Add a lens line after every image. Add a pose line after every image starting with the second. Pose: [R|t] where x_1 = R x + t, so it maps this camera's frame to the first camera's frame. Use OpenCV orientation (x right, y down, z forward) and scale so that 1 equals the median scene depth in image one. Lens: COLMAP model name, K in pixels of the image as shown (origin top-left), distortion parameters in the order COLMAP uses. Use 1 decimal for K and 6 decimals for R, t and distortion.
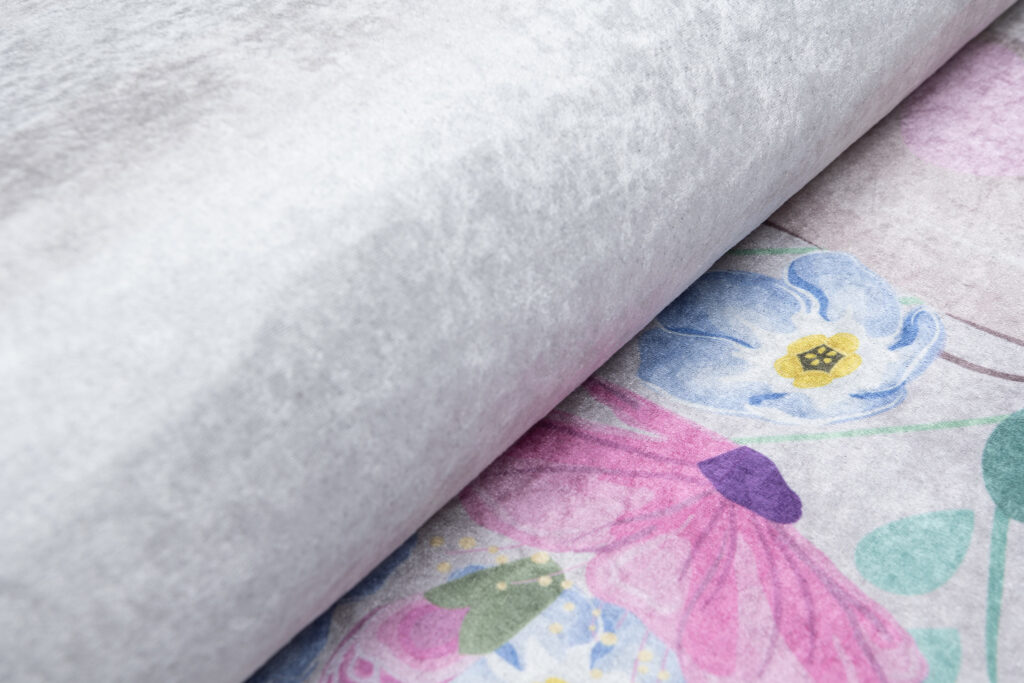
lens RADIAL K [[1536.9, 0, 510.8], [0, 1536.9, 339.3], [0, 0, 1]] dist [-0.205313, 0.000000]
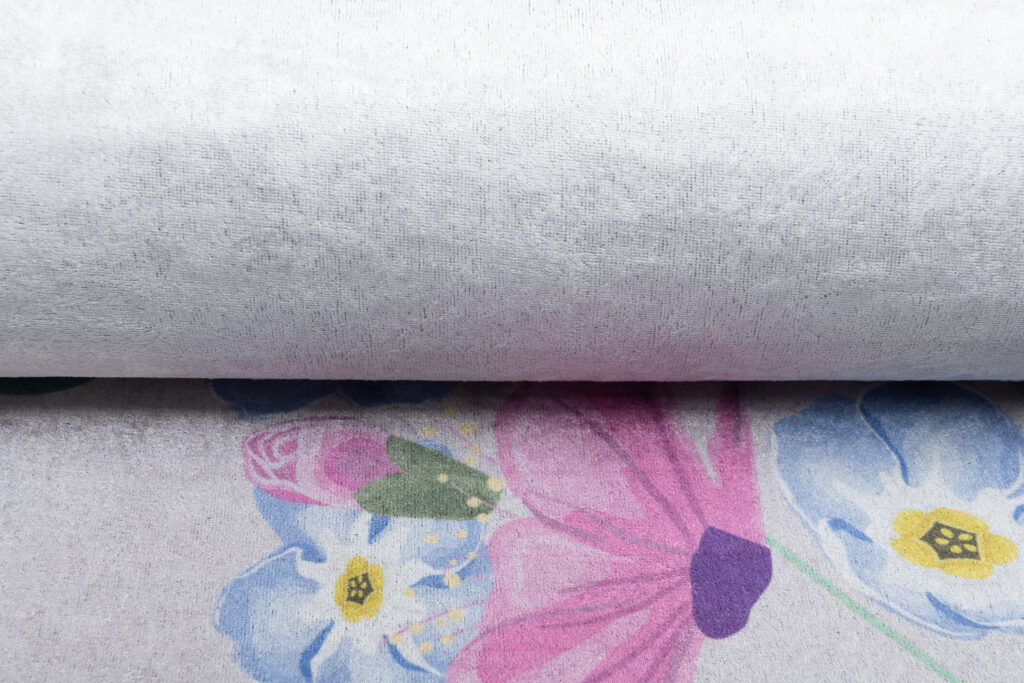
lens RADIAL K [[1536.9, 0, 511.5], [0, 1536.9, 344.9], [0, 0, 1]] dist [-0.205313, 0.000000]
pose [[0.597117, 0.584506, -0.549367, 0.489235], [-0.494324, 0.807497, 0.321858, -0.242299], [0.631741, 0.079379, 0.771105, 0.208245]]
